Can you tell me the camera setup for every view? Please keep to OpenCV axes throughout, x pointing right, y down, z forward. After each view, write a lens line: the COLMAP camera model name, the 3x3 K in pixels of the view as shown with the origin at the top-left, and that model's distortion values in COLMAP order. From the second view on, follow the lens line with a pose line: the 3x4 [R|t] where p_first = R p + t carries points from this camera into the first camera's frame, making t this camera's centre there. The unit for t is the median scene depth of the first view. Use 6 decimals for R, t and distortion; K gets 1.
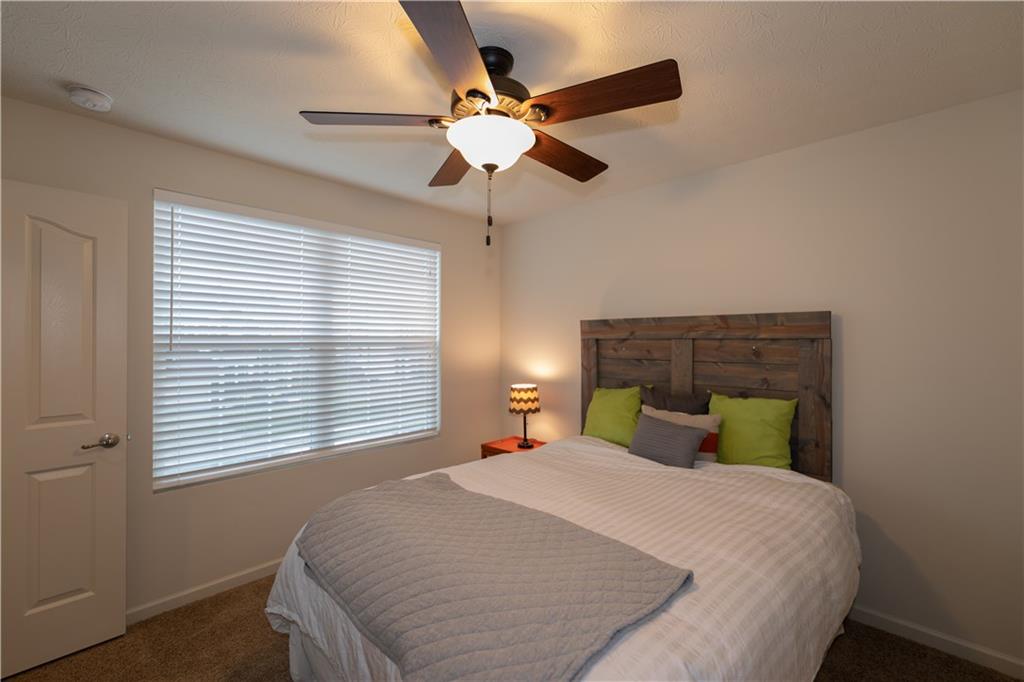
lens RADIAL K [[436.6, 0, 513.6], [0, 436.6, 335.1], [0, 0, 1]] dist [-0.001048, -0.000191]
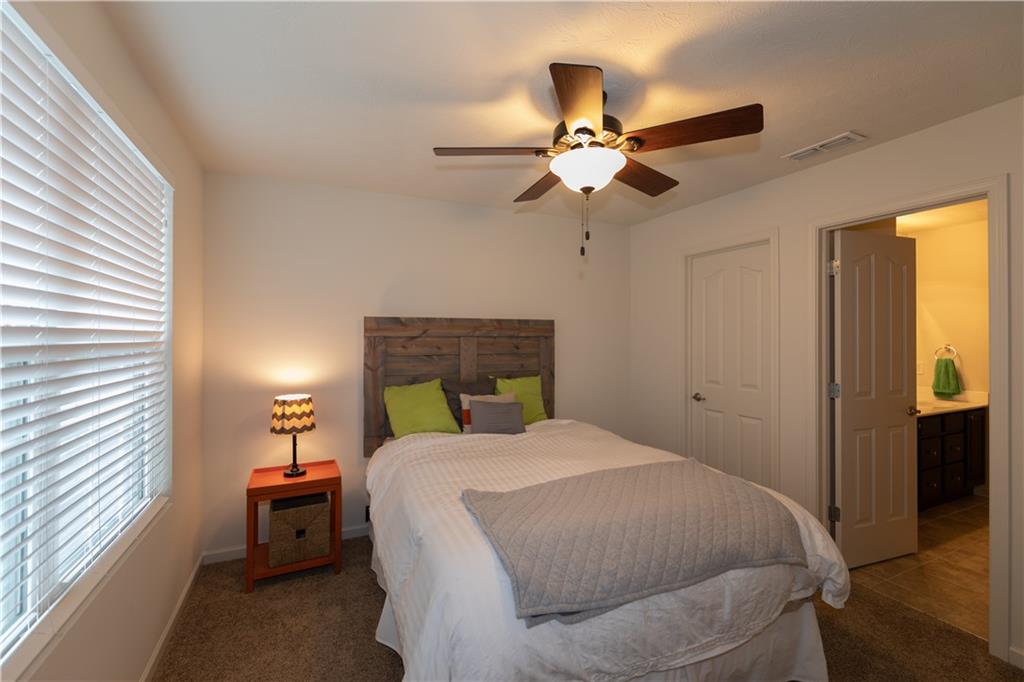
lens RADIAL K [[436.6, 0, 513.6], [0, 436.6, 335.1], [0, 0, 1]] dist [-0.001048, -0.000191]
pose [[0.338022, 0.003582, 0.941131, -0.690497], [-0.007623, 0.999970, -0.001068, 0.004323], [-0.941107, -0.006814, 0.338039, 0.448021]]
